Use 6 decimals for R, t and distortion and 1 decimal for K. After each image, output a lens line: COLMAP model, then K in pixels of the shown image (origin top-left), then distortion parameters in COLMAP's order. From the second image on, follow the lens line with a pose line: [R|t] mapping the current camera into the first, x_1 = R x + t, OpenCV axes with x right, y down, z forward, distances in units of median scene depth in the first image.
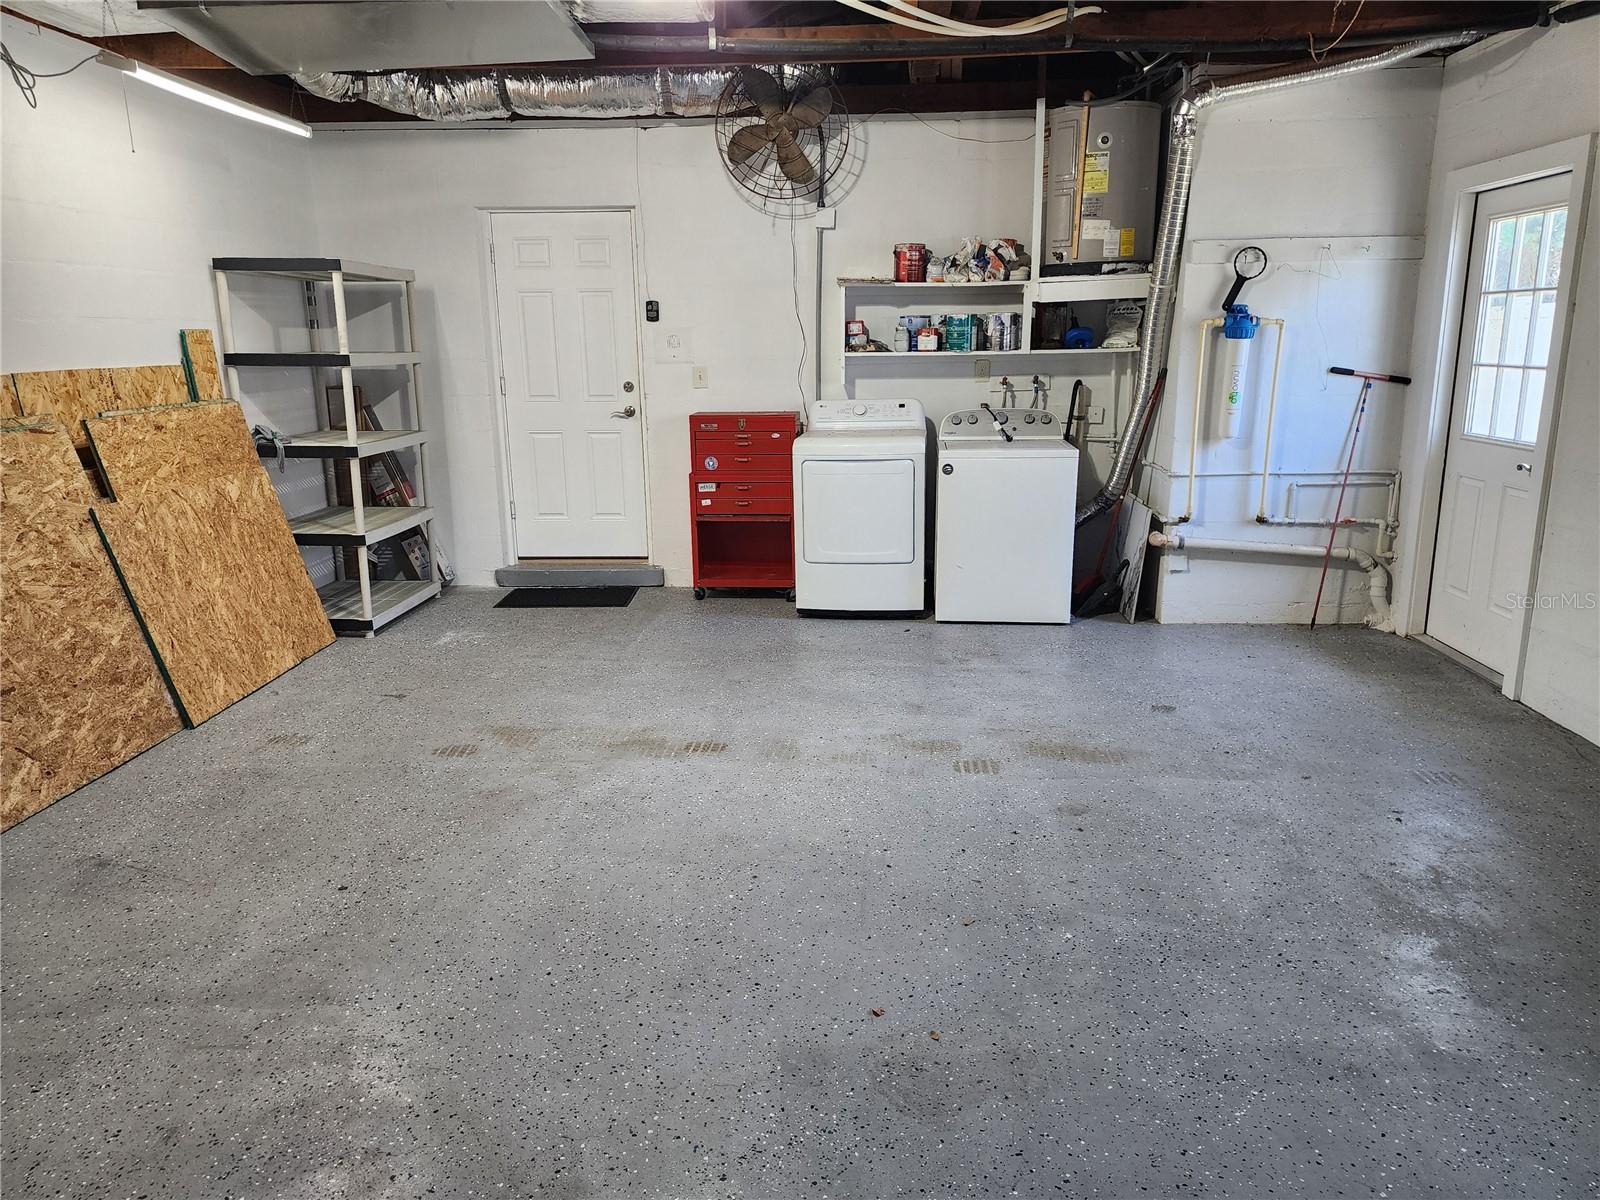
lens RADIAL K [[1080.4, 0, 791.2], [0, 1080.4, 600.7], [0, 0, 1]] dist [0.073585, -0.050668]
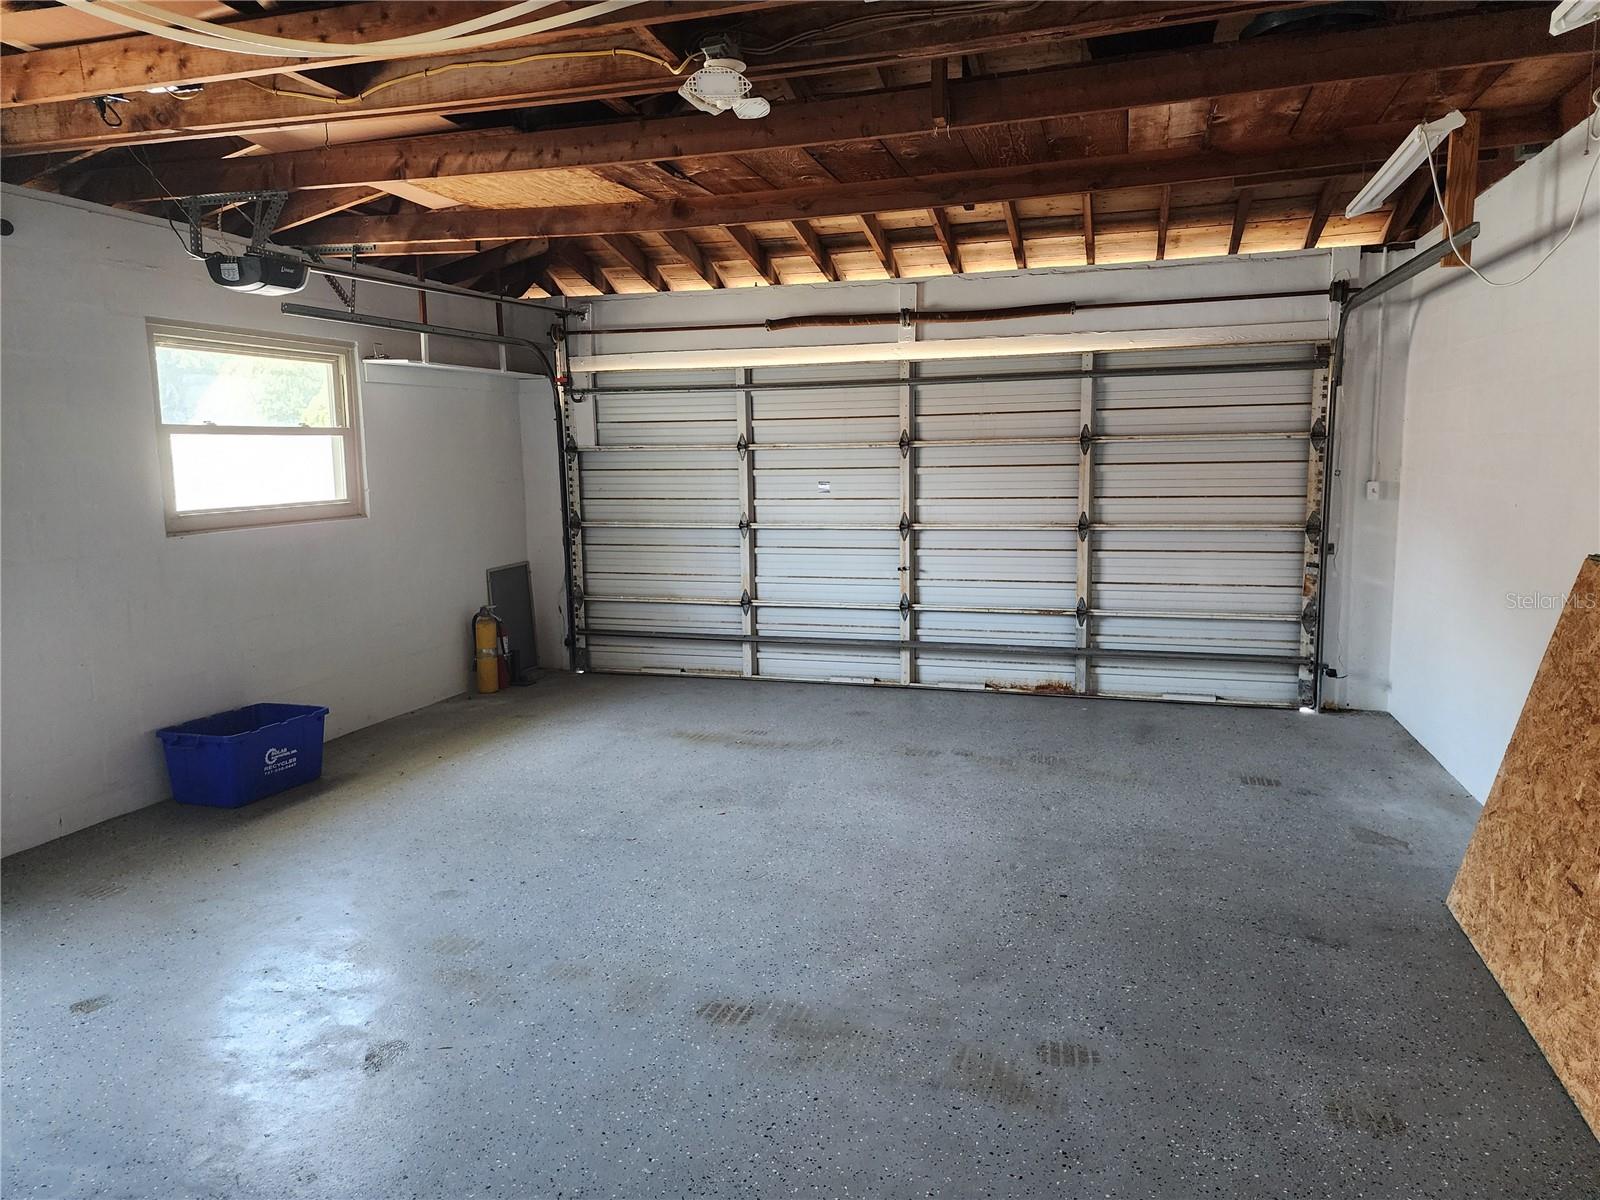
lens RADIAL K [[1080.4, 0, 791.2], [0, 1080.4, 600.7], [0, 0, 1]] dist [0.073585, -0.050668]
pose [[-0.971718, -0.003153, 0.236122, -0.313562], [0.085703, 0.927025, 0.365074, -0.419849], [-0.220042, 0.374985, -0.900537, 1.624797]]
